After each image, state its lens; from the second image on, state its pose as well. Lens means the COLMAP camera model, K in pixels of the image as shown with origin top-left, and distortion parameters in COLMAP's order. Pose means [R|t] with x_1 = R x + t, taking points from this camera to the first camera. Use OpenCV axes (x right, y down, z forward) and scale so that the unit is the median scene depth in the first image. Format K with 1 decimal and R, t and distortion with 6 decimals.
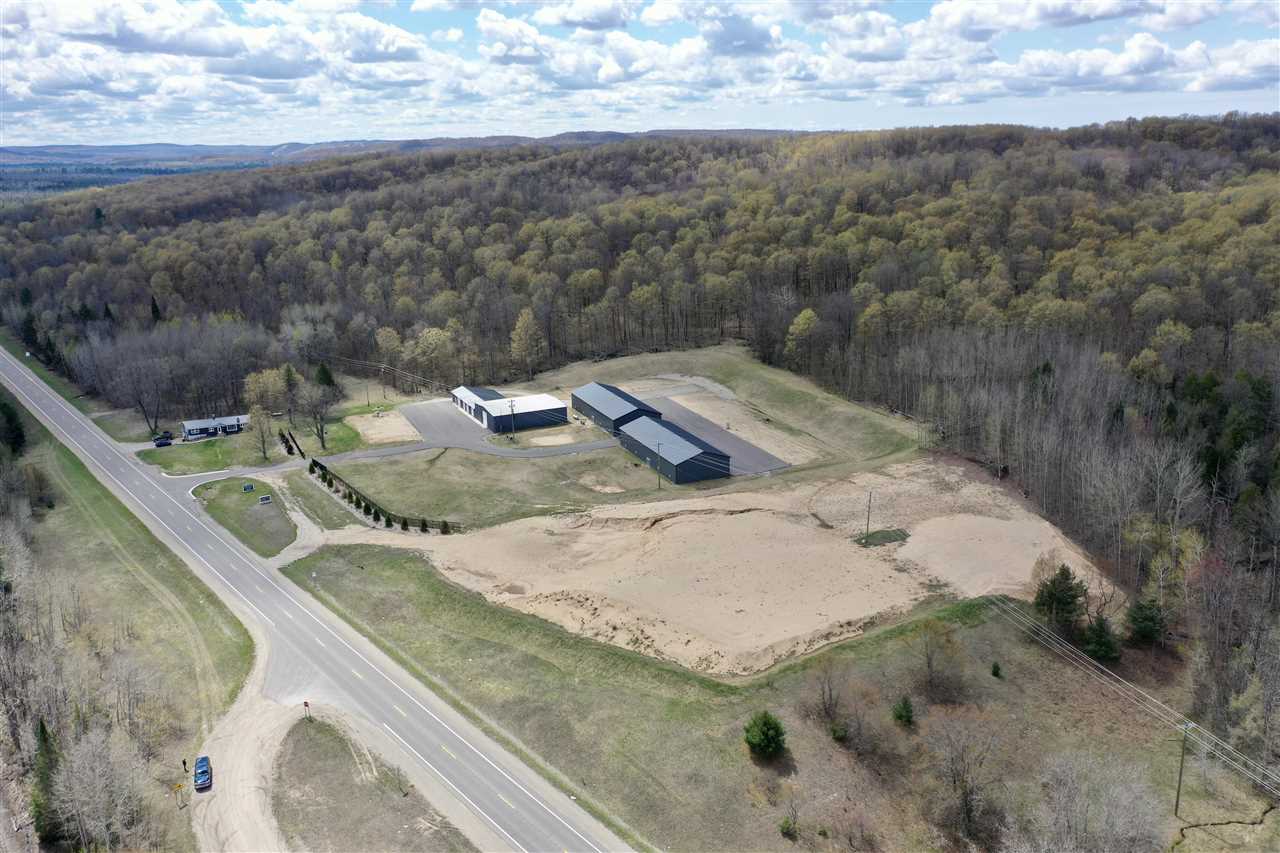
lens RADIAL K [[1005.0, 0, 637.4], [0, 1005.0, 425.1], [0, 0, 1]] dist [0.012782, -0.002772]
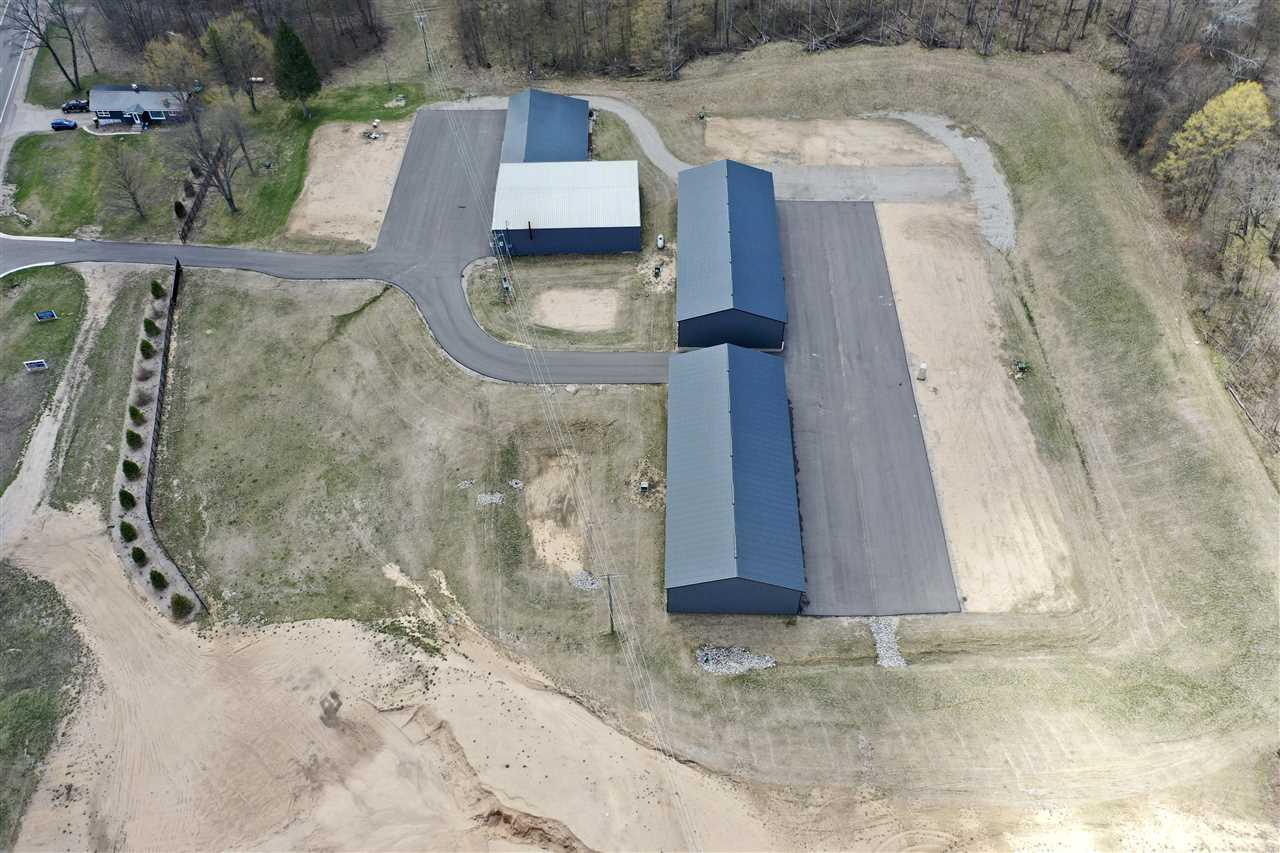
lens RADIAL K [[1008.2, 0, 636.2], [0, 1008.2, 427.5], [0, 0, 1]] dist [-0.000062, -0.000357]
pose [[0.909376, 0.307557, -0.280078, 0.111932], [-0.115426, 0.833434, 0.540429, -0.225950], [0.399639, -0.459125, 0.793406, 0.578018]]
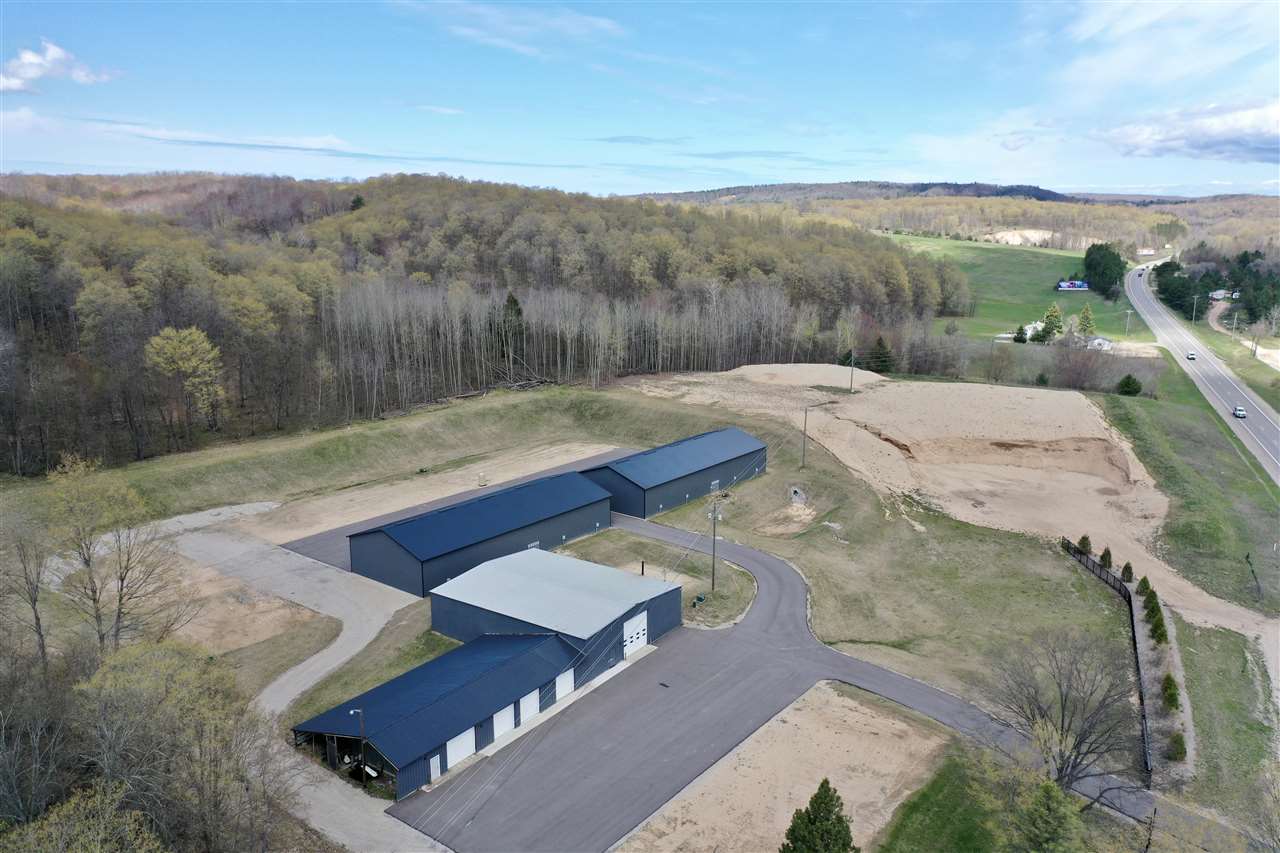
lens RADIAL K [[1007.7, 0, 637.1], [0, 1007.7, 429.0], [0, 0, 1]] dist [-0.000034, -0.001681]
pose [[-0.486248, -0.174345, 0.856251, -0.488840], [0.241279, 0.915011, 0.323327, -0.209432], [-0.839850, 0.363812, -0.402856, 1.196121]]
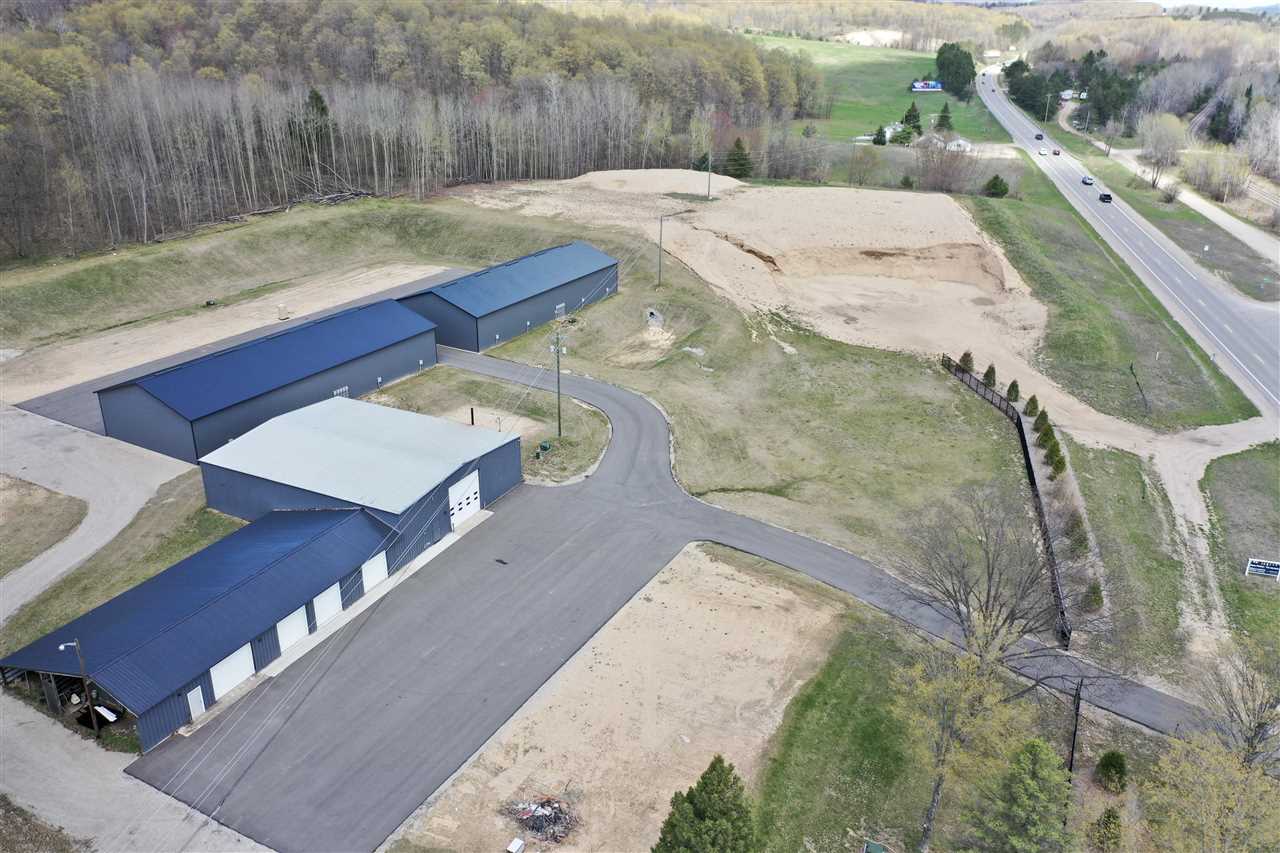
lens RADIAL K [[1008.2, 0, 636.2], [0, 1008.2, 427.5], [0, 0, 1]] dist [-0.000062, -0.000357]
pose [[-0.610020, -0.294772, 0.735517, -0.427417], [0.214536, 0.832121, 0.511419, -0.180226], [-0.762791, 0.469771, -0.444371, 1.157043]]
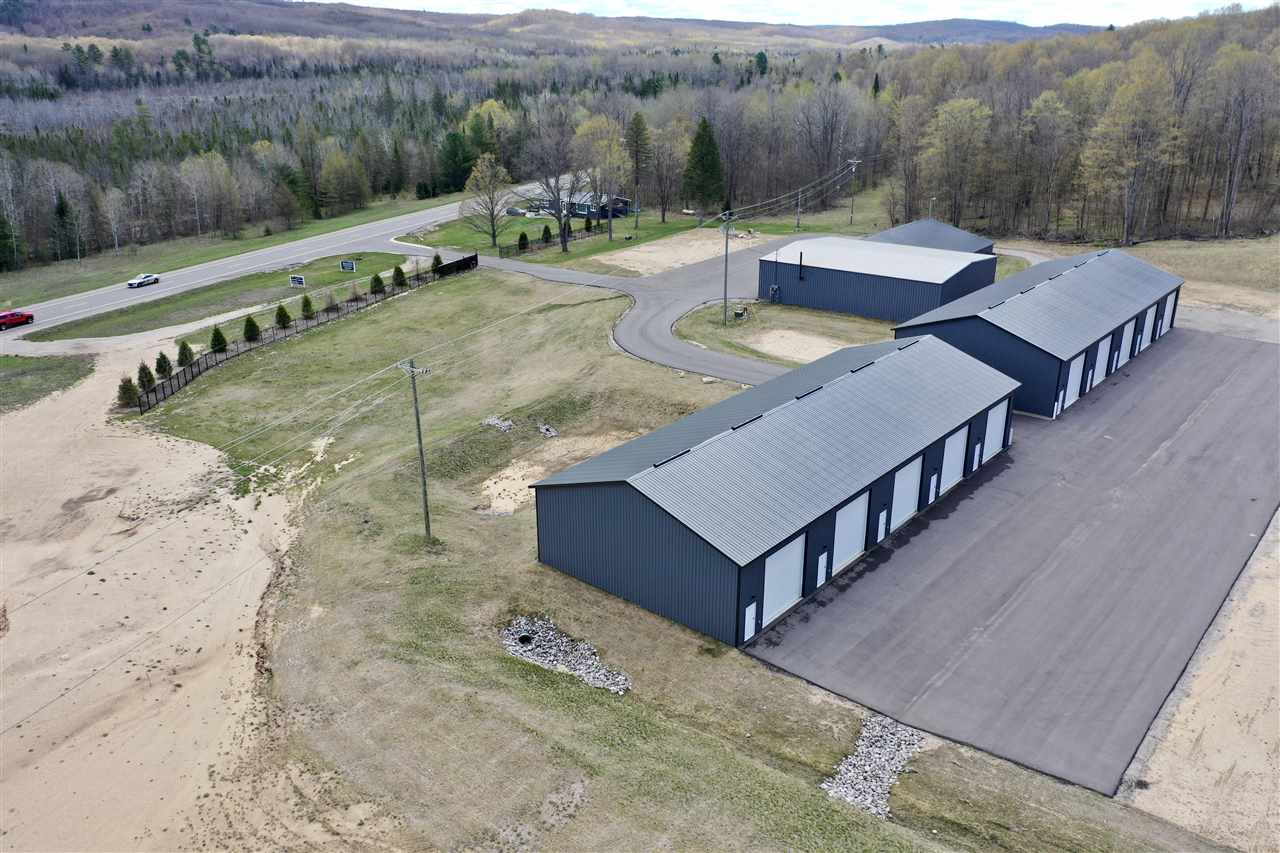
lens RADIAL K [[1008.2, 0, 636.2], [0, 1008.2, 427.5], [0, 0, 1]] dist [-0.000062, -0.000357]
pose [[0.455719, 0.330715, -0.826407, 0.212725], [-0.241501, 0.939532, 0.242810, -0.033481], [0.856736, 0.088925, 0.508031, 0.773416]]
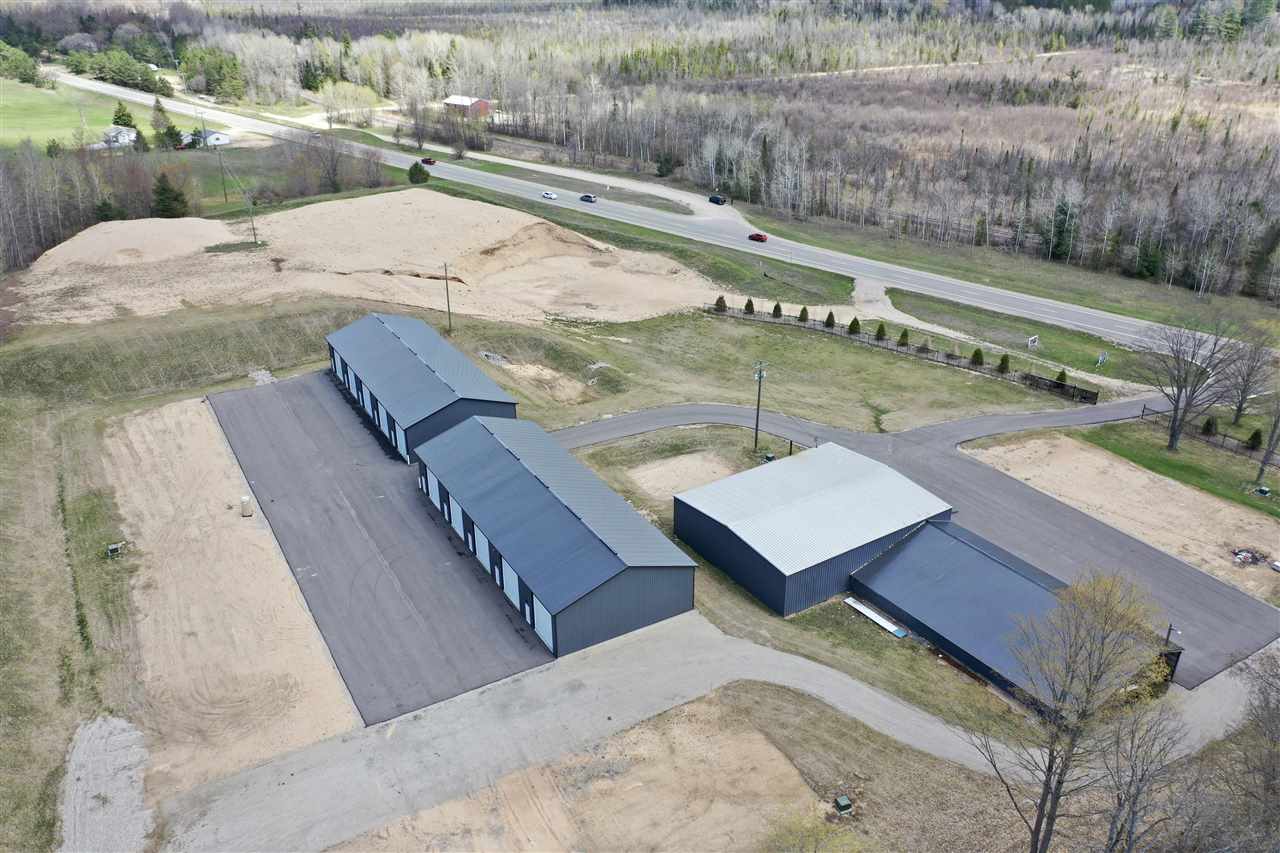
lens RADIAL K [[1008.2, 0, 636.2], [0, 1008.2, 427.5], [0, 0, 1]] dist [-0.000062, -0.000357]
pose [[-0.991412, 0.075972, -0.106447, -0.021727], [-0.013109, 0.752128, 0.658887, -0.292688], [0.130118, 0.654624, -0.744672, 1.336332]]
